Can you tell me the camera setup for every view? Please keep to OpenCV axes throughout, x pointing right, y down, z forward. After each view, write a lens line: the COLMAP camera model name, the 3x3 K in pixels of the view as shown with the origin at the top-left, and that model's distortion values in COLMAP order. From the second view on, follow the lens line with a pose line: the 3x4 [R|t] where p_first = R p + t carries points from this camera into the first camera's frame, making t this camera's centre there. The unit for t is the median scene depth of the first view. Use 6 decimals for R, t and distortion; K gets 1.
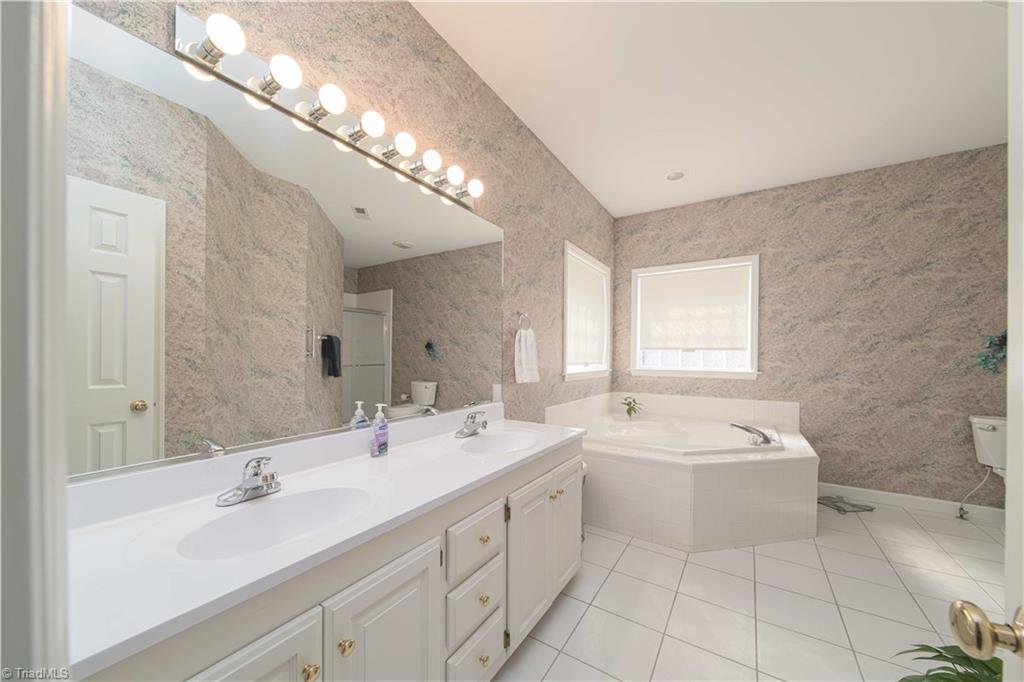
lens RADIAL K [[357.6, 0, 504.7], [0, 357.6, 356.7], [0, 0, 1]] dist [-0.001081, -0.000430]
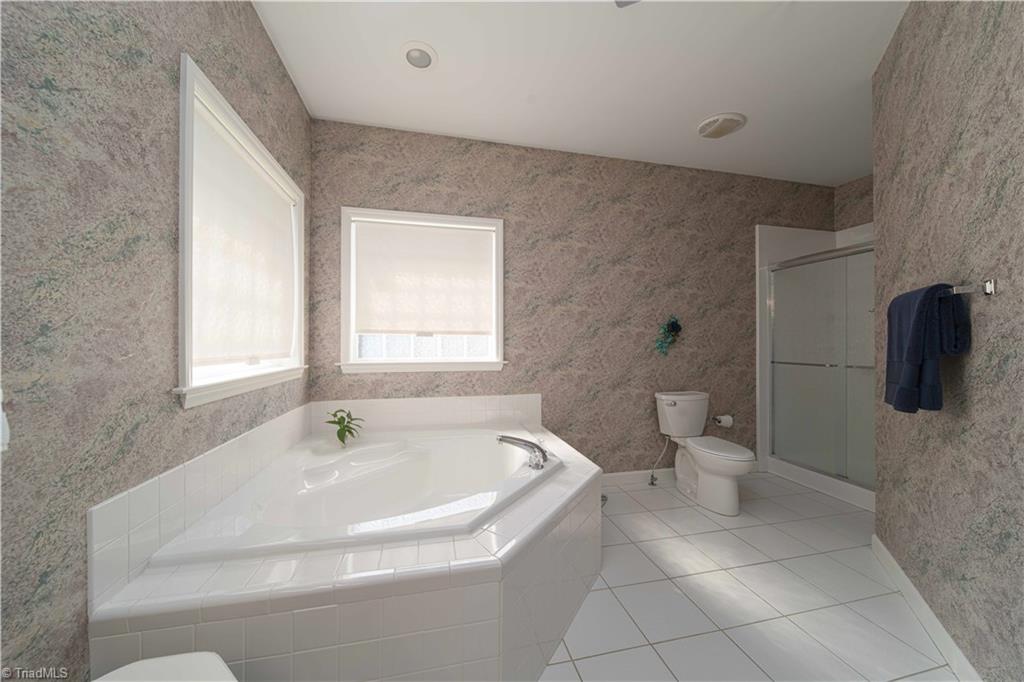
lens RADIAL K [[357.6, 0, 512.2], [0, 357.6, 342.8], [0, 0, 1]] dist [-0.001081, -0.000430]
pose [[0.678187, -0.006626, 0.734859, 0.108852], [0.006516, 0.999974, 0.003003, -0.001695], [-0.734860, 0.002752, 0.678213, 0.406353]]
